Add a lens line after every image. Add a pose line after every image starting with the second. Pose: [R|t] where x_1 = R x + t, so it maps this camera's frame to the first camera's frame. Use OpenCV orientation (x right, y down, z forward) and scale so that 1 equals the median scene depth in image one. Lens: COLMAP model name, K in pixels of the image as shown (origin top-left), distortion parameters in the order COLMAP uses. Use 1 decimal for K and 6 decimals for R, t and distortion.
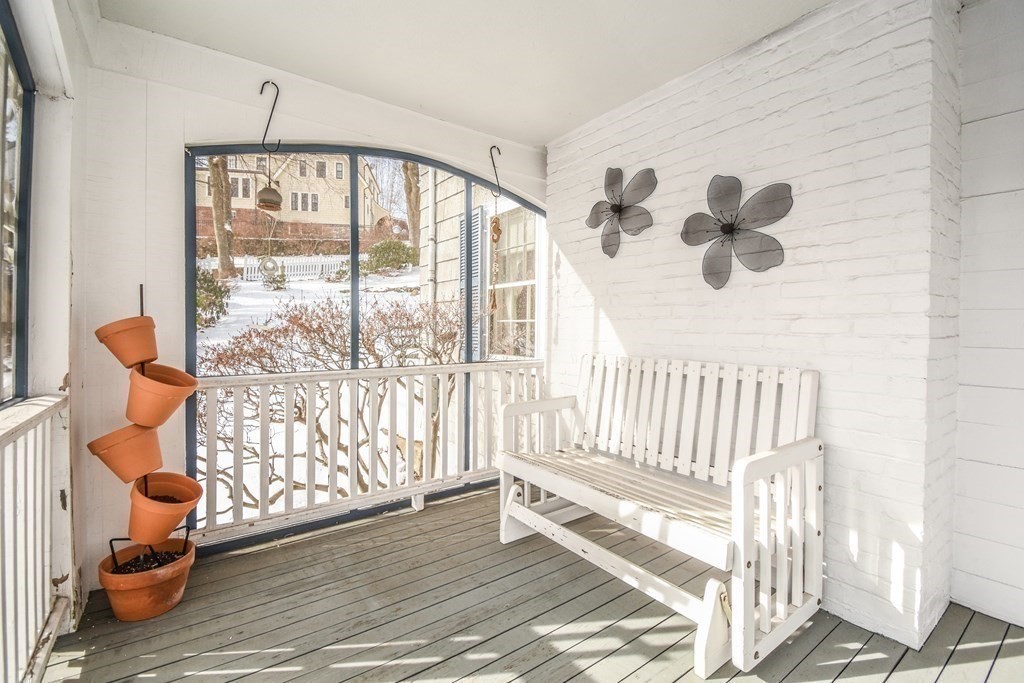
lens RADIAL K [[460.1, 0, 512.8], [0, 460.1, 341.4], [0, 0, 1]] dist [0.021561, -0.019390]
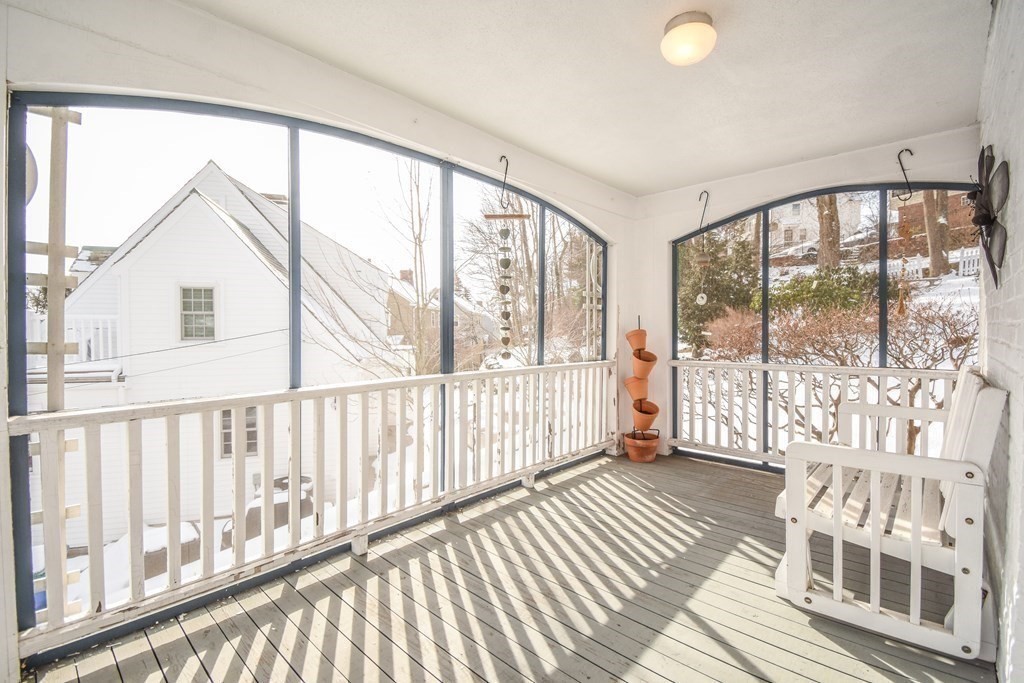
lens RADIAL K [[460.1, 0, 516.9], [0, 460.1, 339.8], [0, 0, 1]] dist [0.021561, -0.019390]
pose [[0.175862, 0.010129, -0.984363, 1.049598], [-0.016435, 0.999838, 0.007352, -0.005533], [0.984278, 0.014885, 0.176000, 0.007044]]
